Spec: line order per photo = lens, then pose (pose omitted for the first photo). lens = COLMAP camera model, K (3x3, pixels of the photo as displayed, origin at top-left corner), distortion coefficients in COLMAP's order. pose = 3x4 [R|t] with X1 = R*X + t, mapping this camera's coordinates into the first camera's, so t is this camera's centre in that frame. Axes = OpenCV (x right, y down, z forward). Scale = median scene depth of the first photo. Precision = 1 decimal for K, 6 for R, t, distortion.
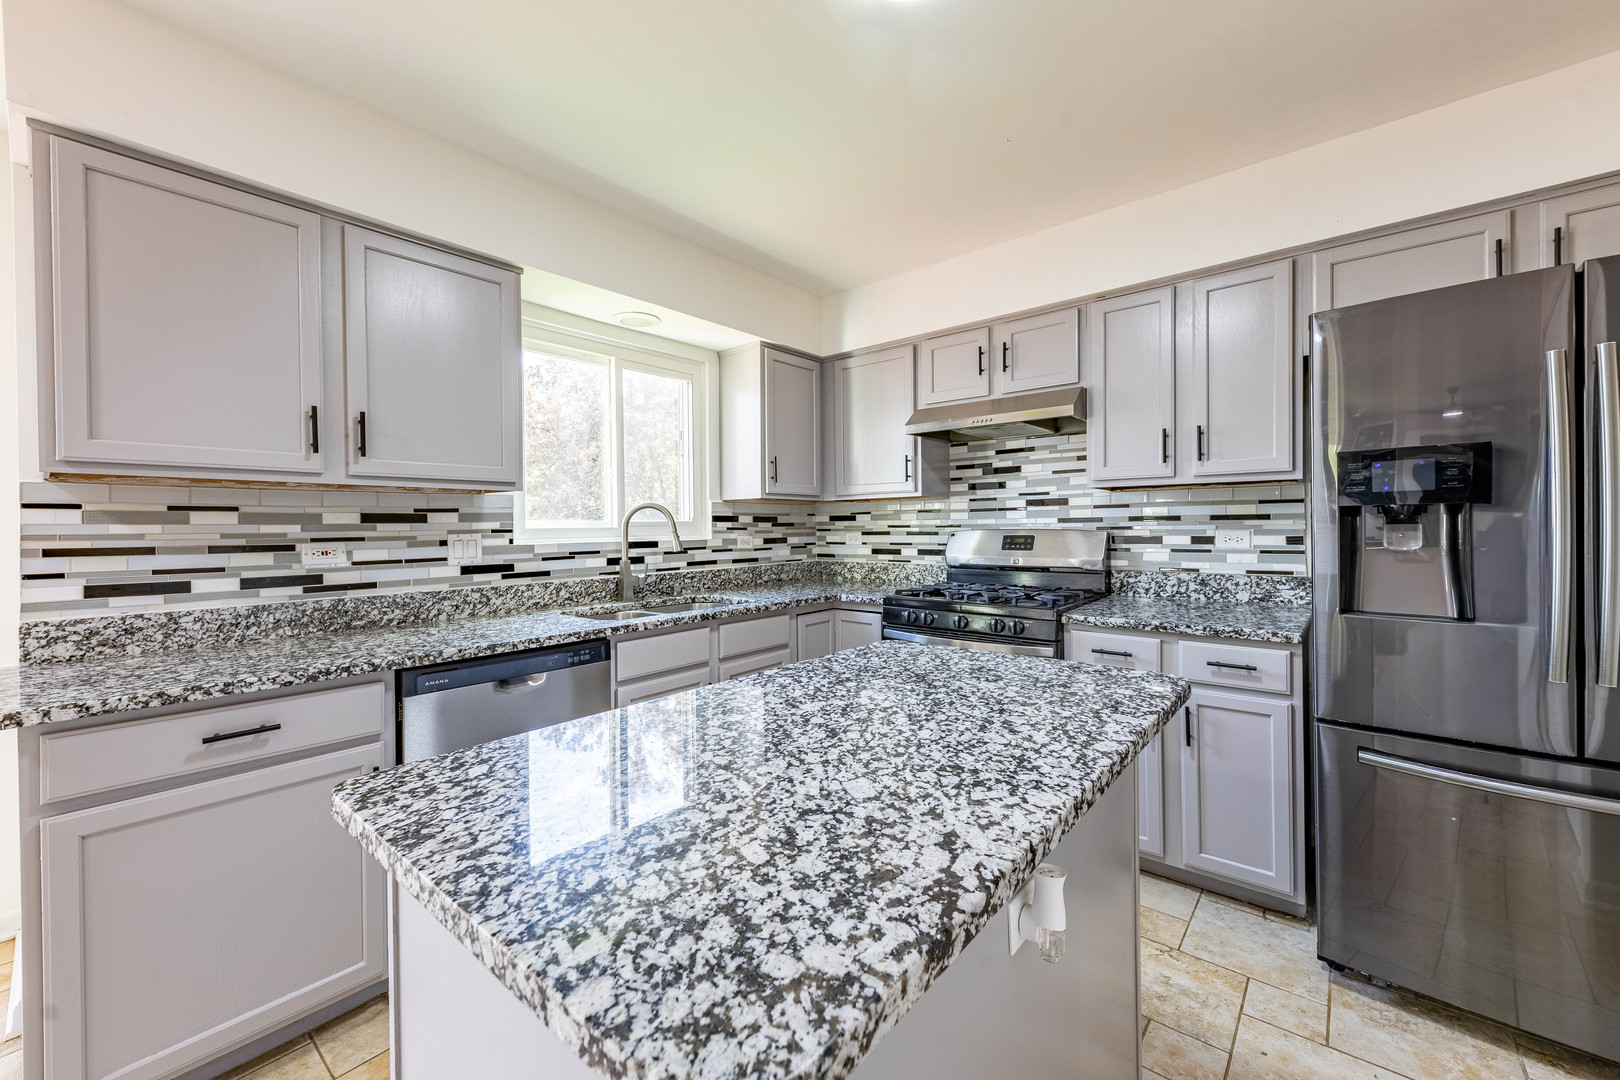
lens RADIAL K [[641.2, 0, 806.0], [0, 641.2, 535.6], [0, 0, 1]] dist [0.004088, -0.000024]
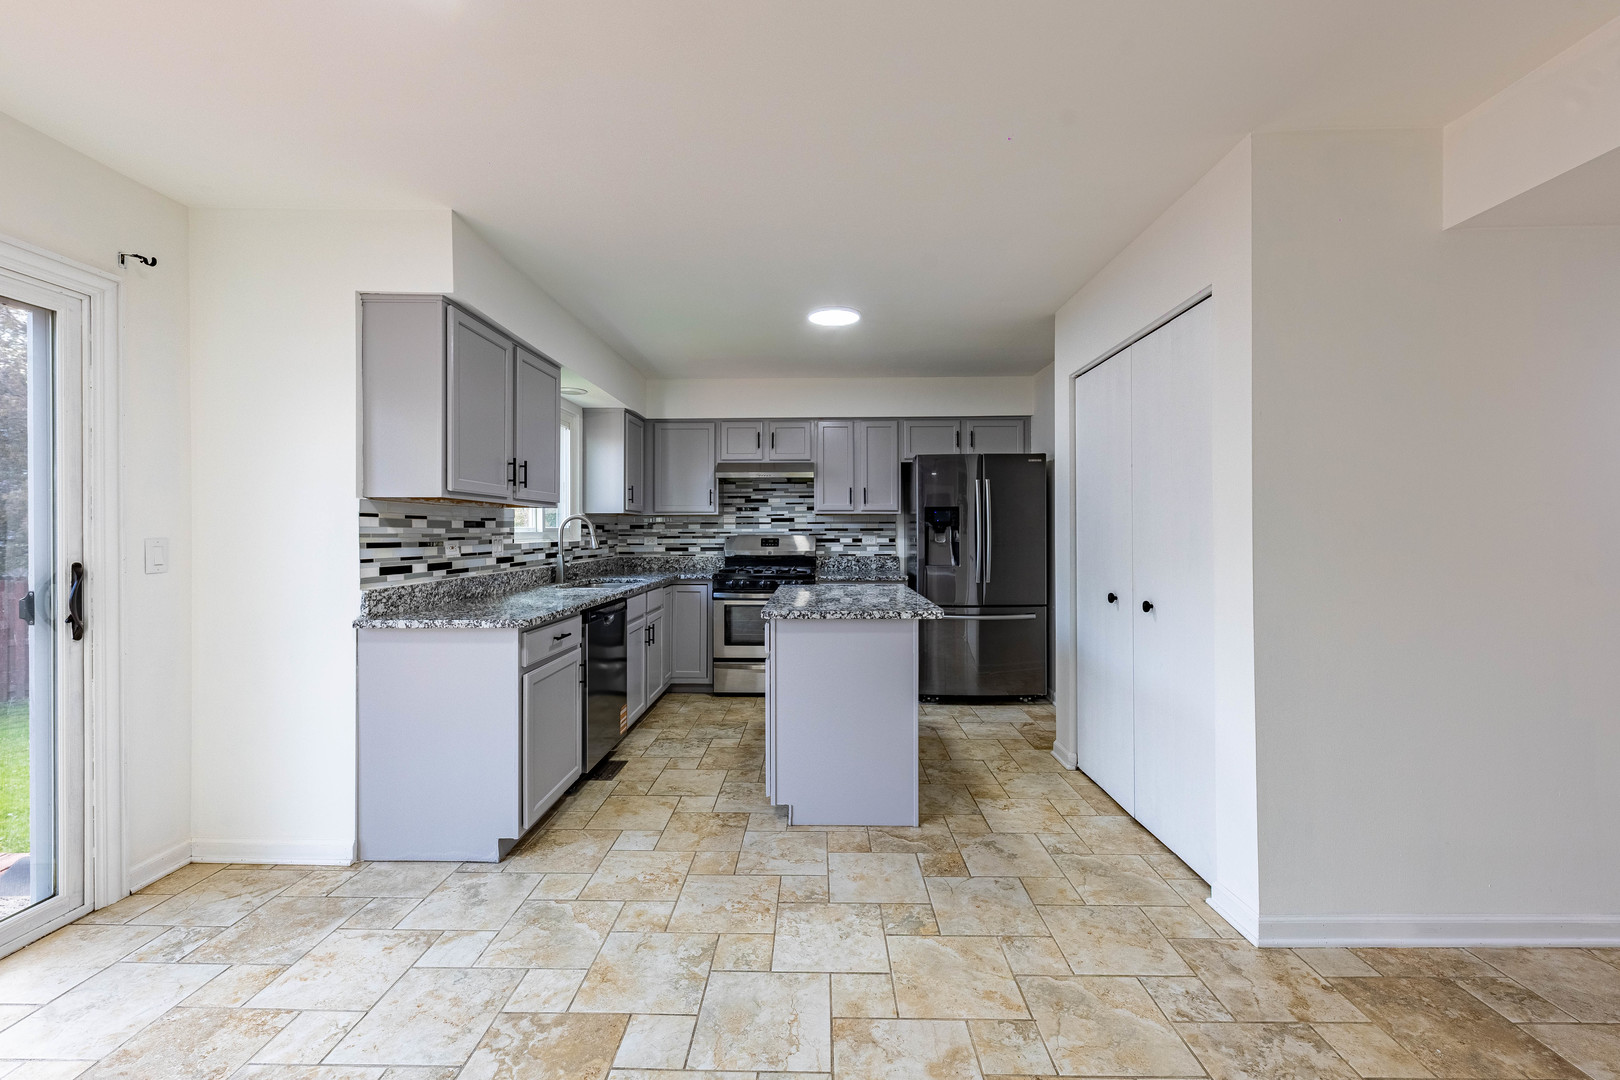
lens RADIAL K [[641.2, 0, 810.9], [0, 641.2, 535.5], [0, 0, 1]] dist [0.004088, -0.000024]
pose [[0.776002, 0.005061, 0.630710, -0.859347], [0.002699, 0.999932, -0.011344, 0.015200], [-0.630724, 0.010506, 0.775936, -0.550622]]
